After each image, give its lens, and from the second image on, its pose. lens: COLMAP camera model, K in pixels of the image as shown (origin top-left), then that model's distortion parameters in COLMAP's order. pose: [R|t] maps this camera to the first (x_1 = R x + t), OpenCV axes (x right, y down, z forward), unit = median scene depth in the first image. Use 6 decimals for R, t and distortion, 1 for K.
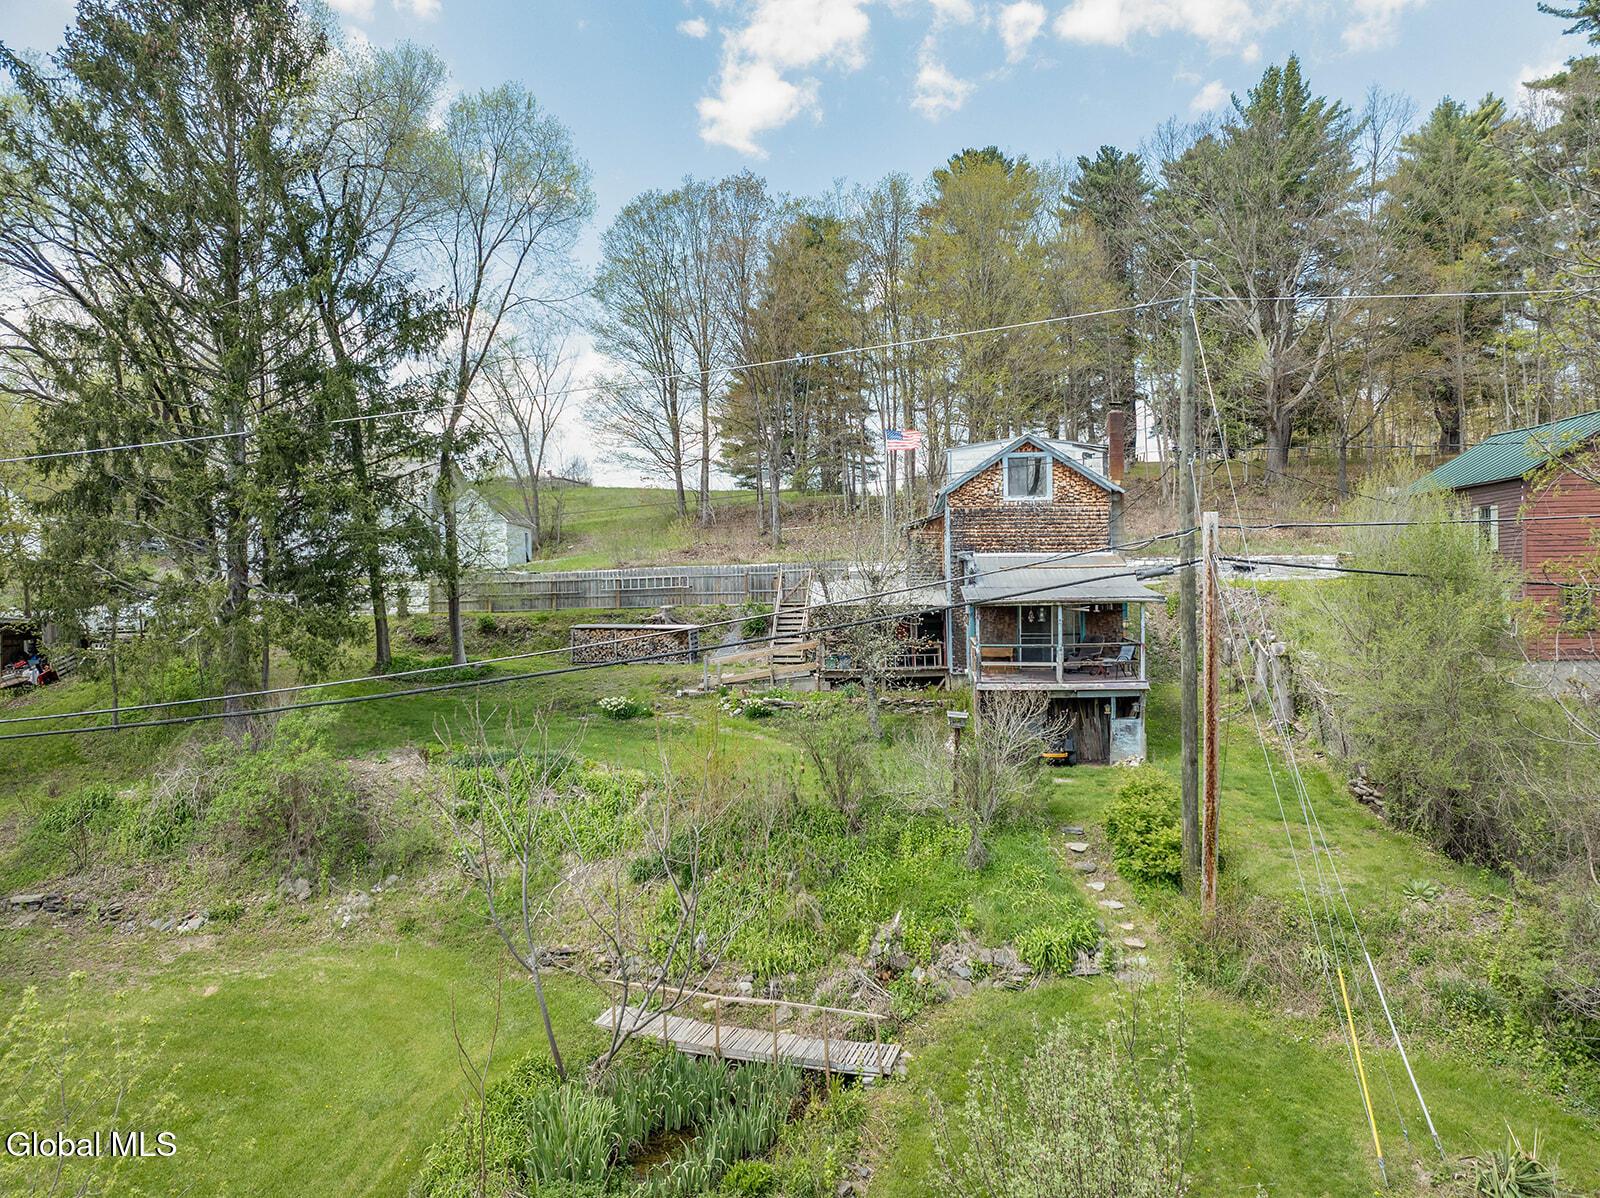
lens RADIAL K [[1139.7, 0, 799.8], [0, 1139.7, 599.8], [0, 0, 1]] dist [-0.038138, -0.001031]
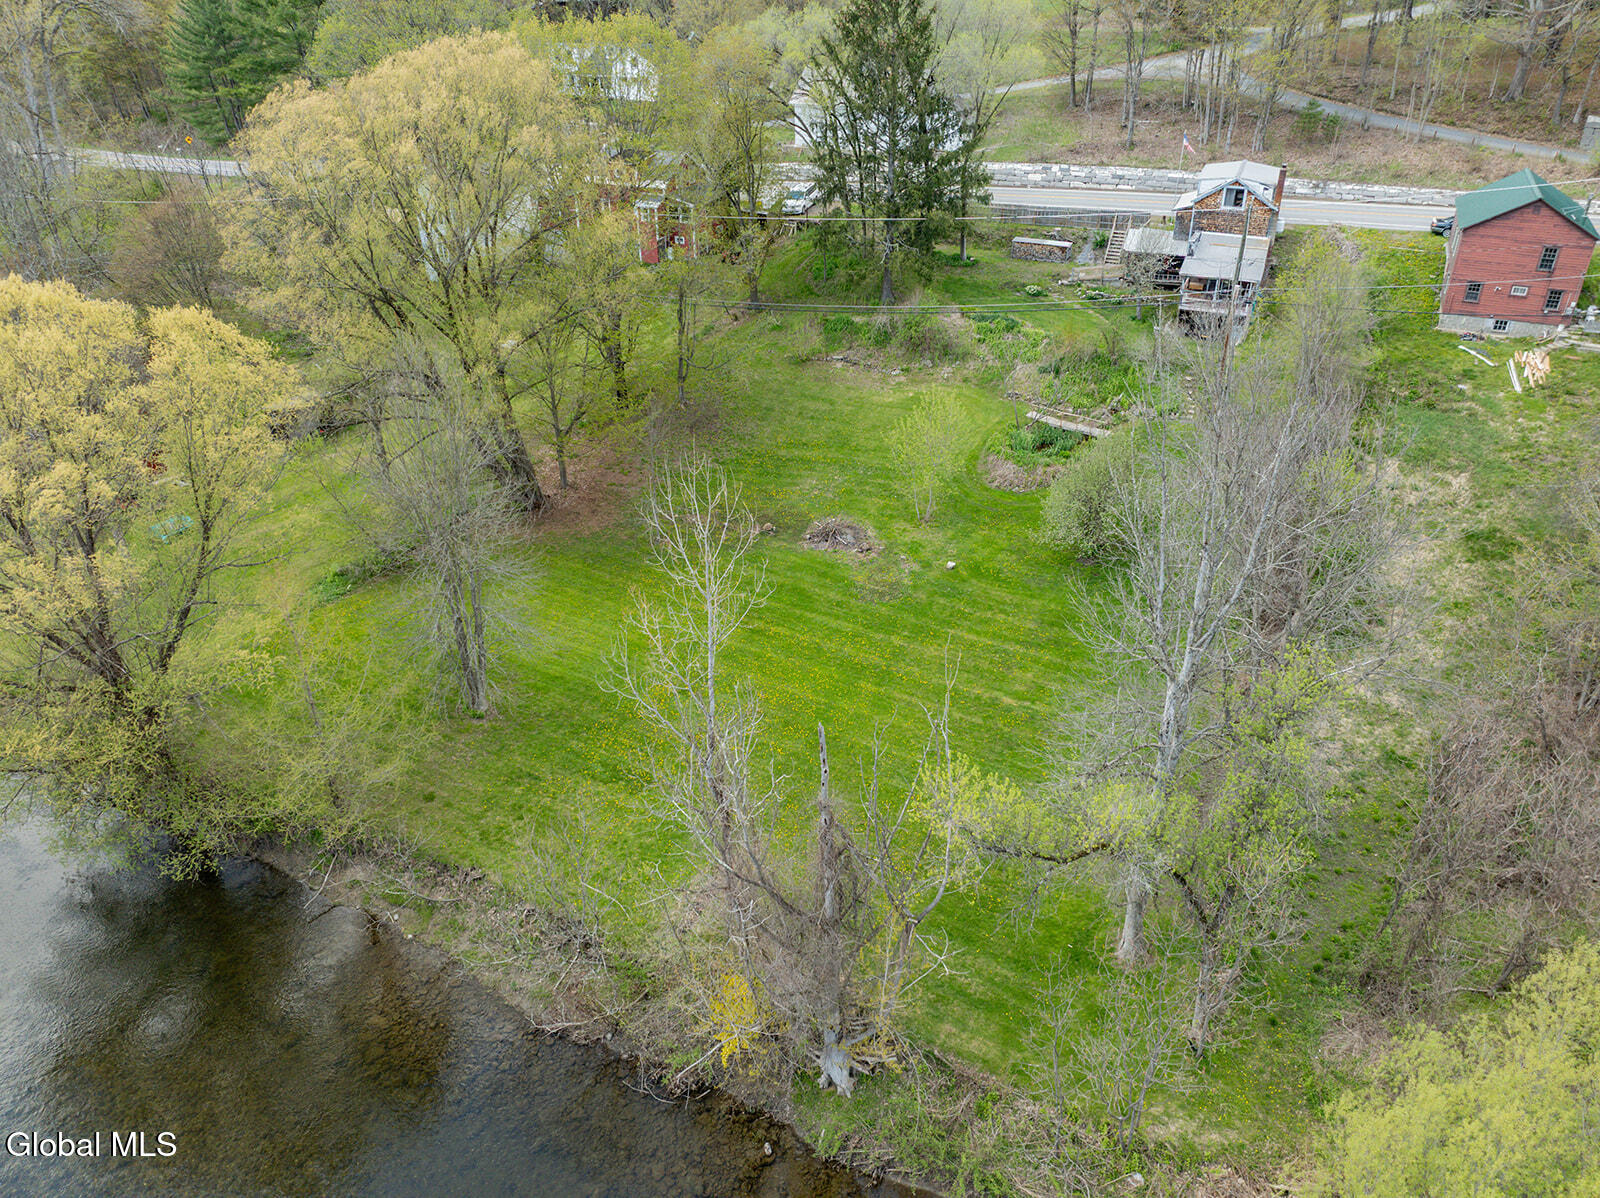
lens RADIAL K [[1139.7, 0, 800.7], [0, 1139.7, 600.2], [0, 0, 1]] dist [-0.038138, -0.001031]
pose [[0.953791, 0.156371, -0.256577, 0.124343], [-0.008316, 0.867323, 0.497677, -0.744972], [0.300357, -0.472546, 0.828545, -2.037003]]
